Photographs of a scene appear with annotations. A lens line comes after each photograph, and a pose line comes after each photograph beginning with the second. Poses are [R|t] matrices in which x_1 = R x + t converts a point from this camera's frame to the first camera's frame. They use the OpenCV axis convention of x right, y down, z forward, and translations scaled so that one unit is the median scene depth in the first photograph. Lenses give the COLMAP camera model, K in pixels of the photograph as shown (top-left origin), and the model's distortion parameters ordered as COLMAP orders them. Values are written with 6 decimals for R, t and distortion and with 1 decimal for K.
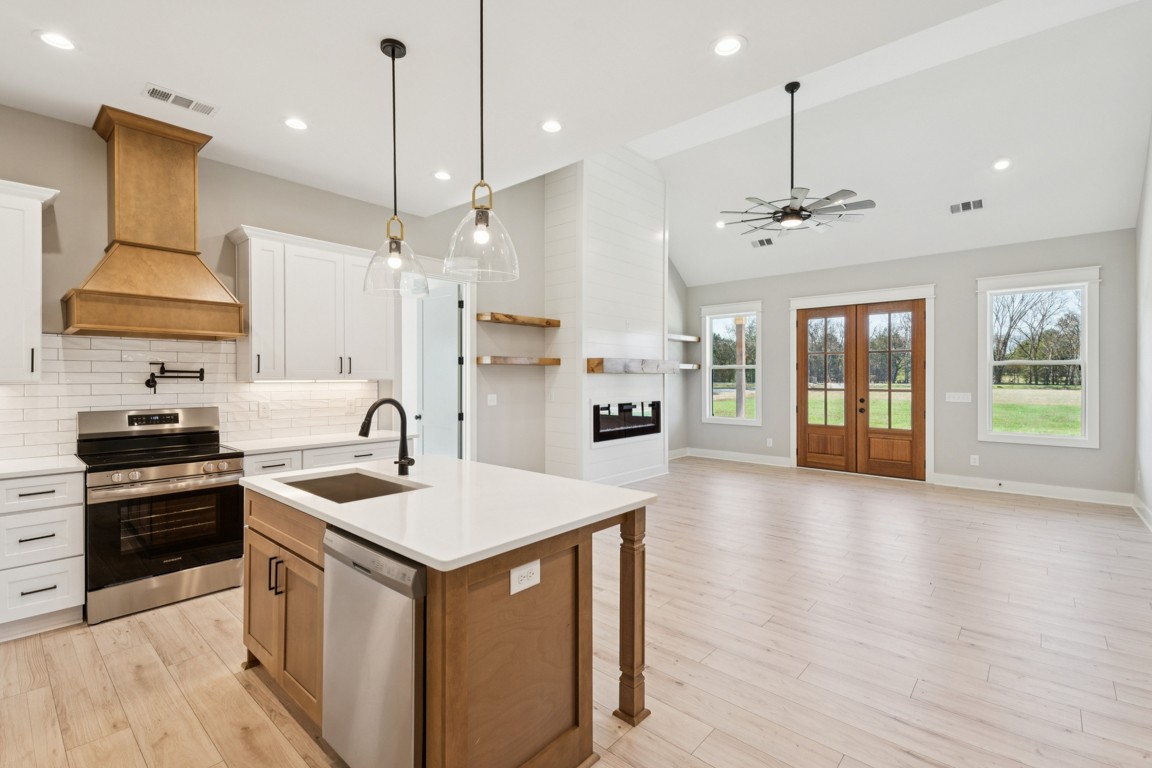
lens RADIAL K [[520.0, 0, 576.8], [0, 520.0, 379.2], [0, 0, 1]] dist [-0.010260, -0.000398]
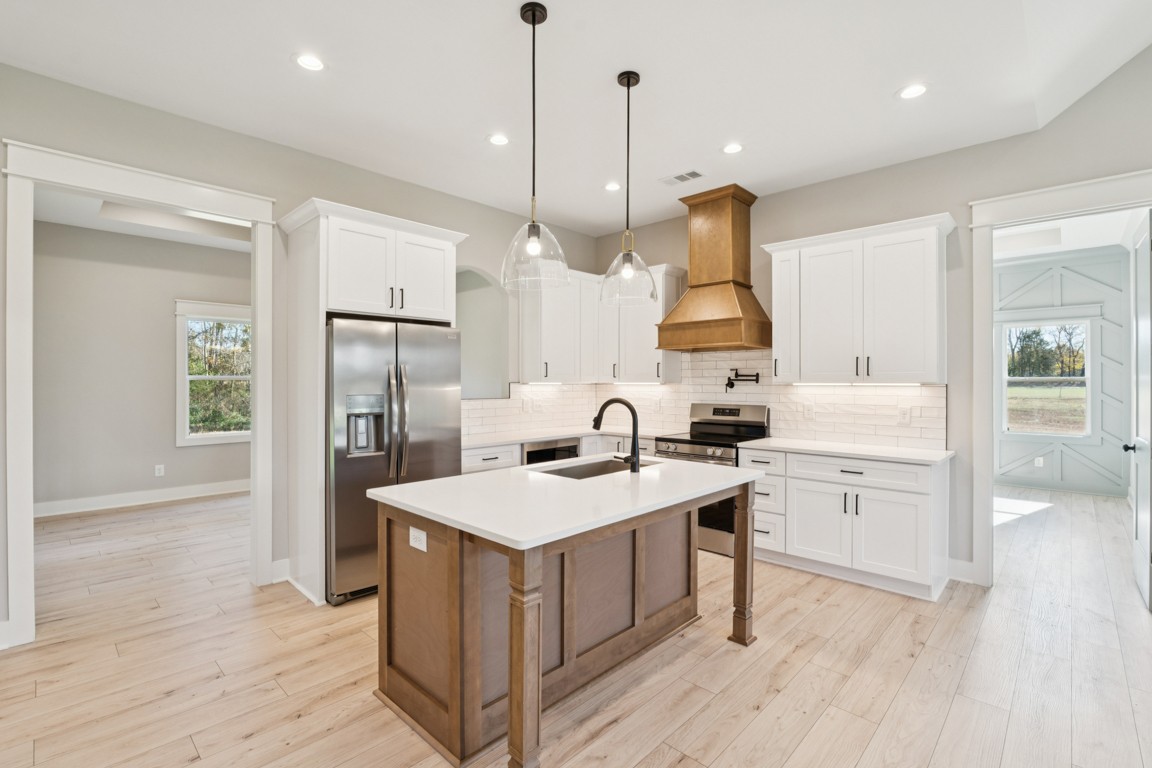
lens RADIAL K [[520.0, 0, 576.8], [0, 520.0, 379.2], [0, 0, 1]] dist [-0.010260, -0.000398]
pose [[-0.044928, -0.005152, -0.998977, 0.279343], [-0.005782, 0.999971, -0.004897, 0.001151], [0.998973, 0.005556, -0.044957, 0.357463]]
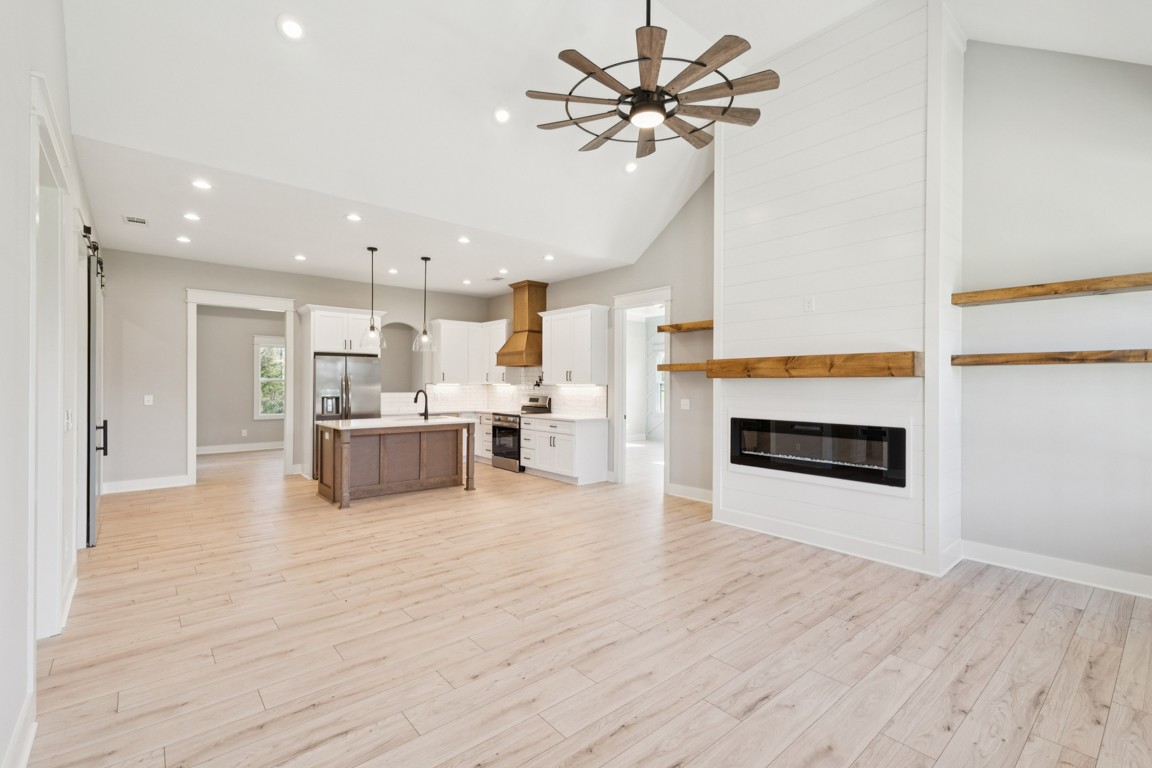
lens RADIAL K [[494.5, 0, 570.5], [0, 494.5, 380.6], [0, 0, 1]] dist [0.020778, 0.000053]
pose [[-0.150980, -0.005967, -0.988519, 0.774664], [-0.008292, 0.999954, -0.004769, -0.001859], [0.988502, 0.007476, -0.151022, 0.805130]]
